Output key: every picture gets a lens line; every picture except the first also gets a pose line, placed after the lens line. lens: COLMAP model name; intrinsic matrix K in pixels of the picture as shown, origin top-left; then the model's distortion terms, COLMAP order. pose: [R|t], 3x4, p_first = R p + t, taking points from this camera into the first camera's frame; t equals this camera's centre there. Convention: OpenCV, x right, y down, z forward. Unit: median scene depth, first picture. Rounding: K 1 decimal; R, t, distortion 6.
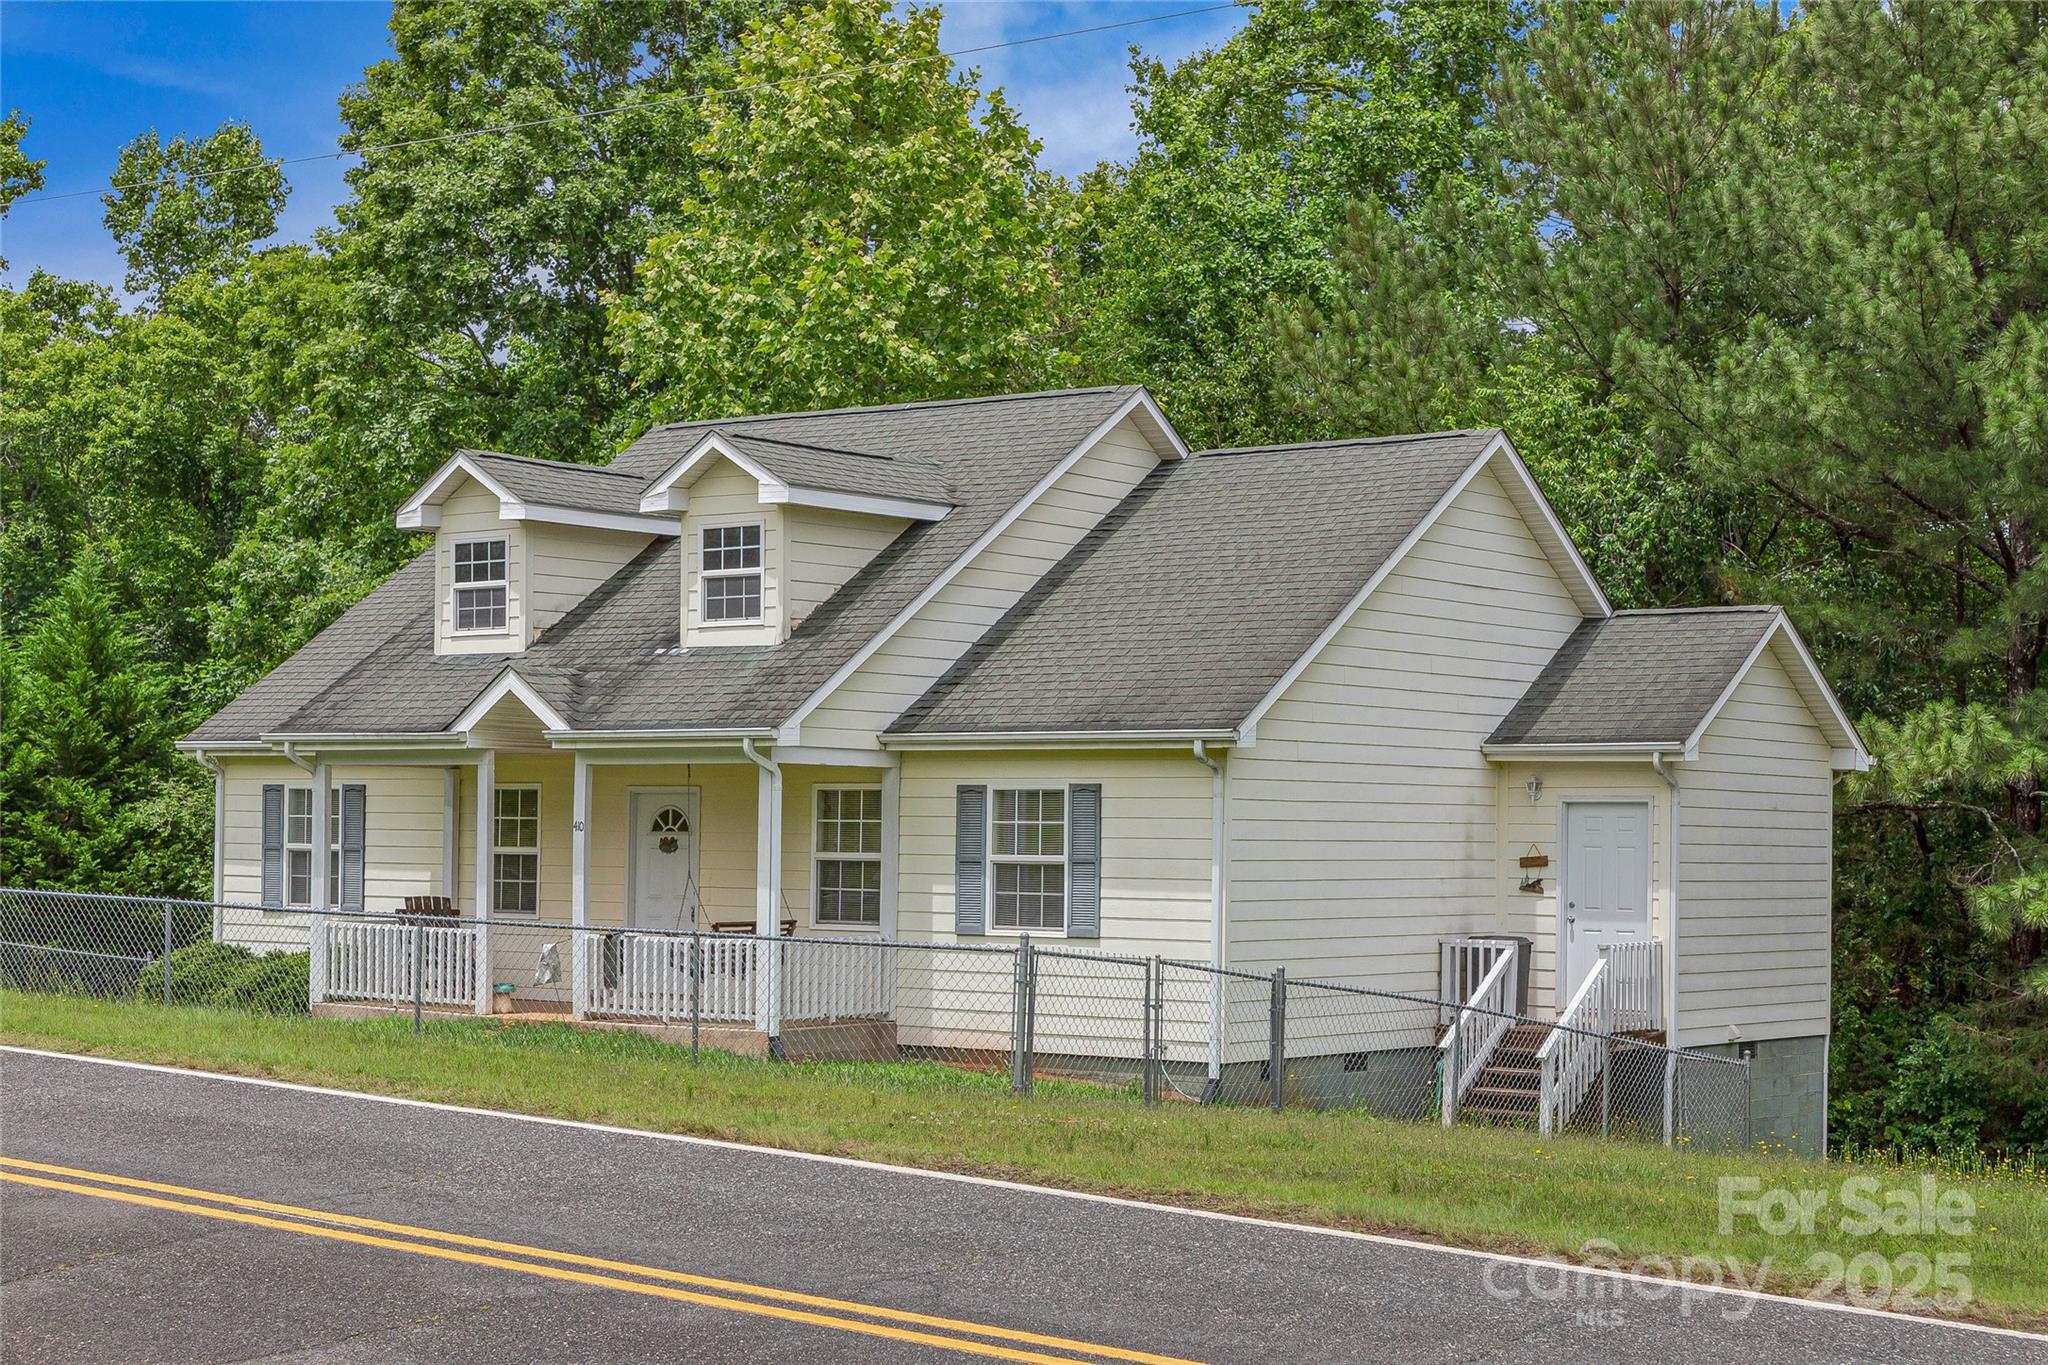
lens RADIAL K [[3455.3, 0, 1024.0], [0, 3455.3, 682.5], [0, 0, 1]] dist [-0.469279, -0.012408]
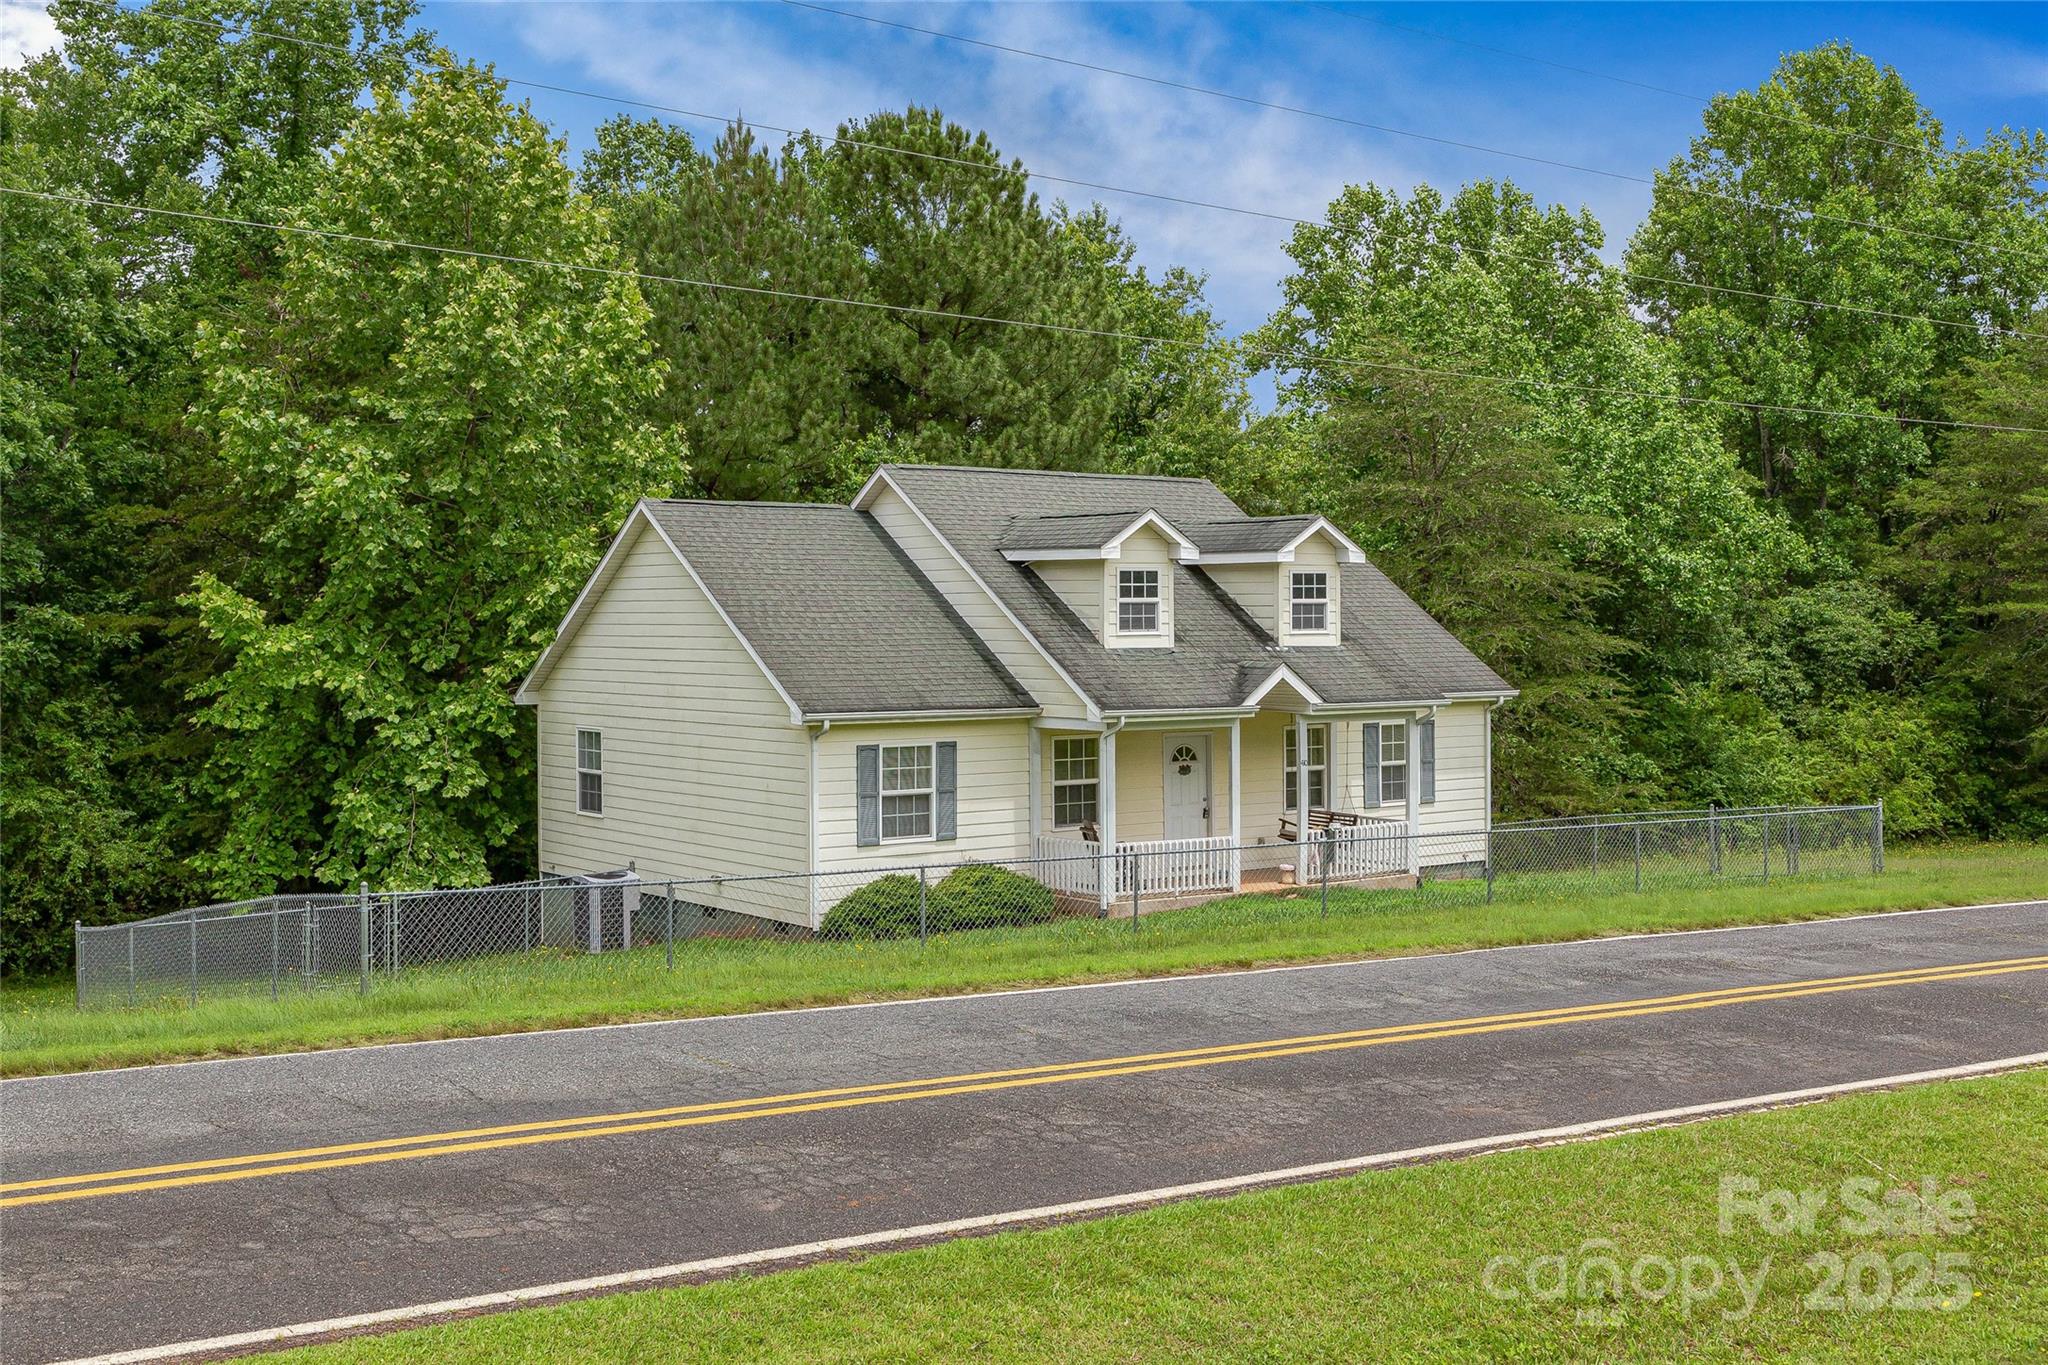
lens RADIAL K [[2426.9, 0, 1024.0], [0, 2426.9, 682.5], [0, 0, 1]] dist [-0.048674, 0.005106]
pose [[0.282631, 0.012348, 0.959149, -1.104129], [0.014144, 0.999755, -0.017039, 0.023114], [-0.959124, 0.018382, 0.282387, 0.692575]]
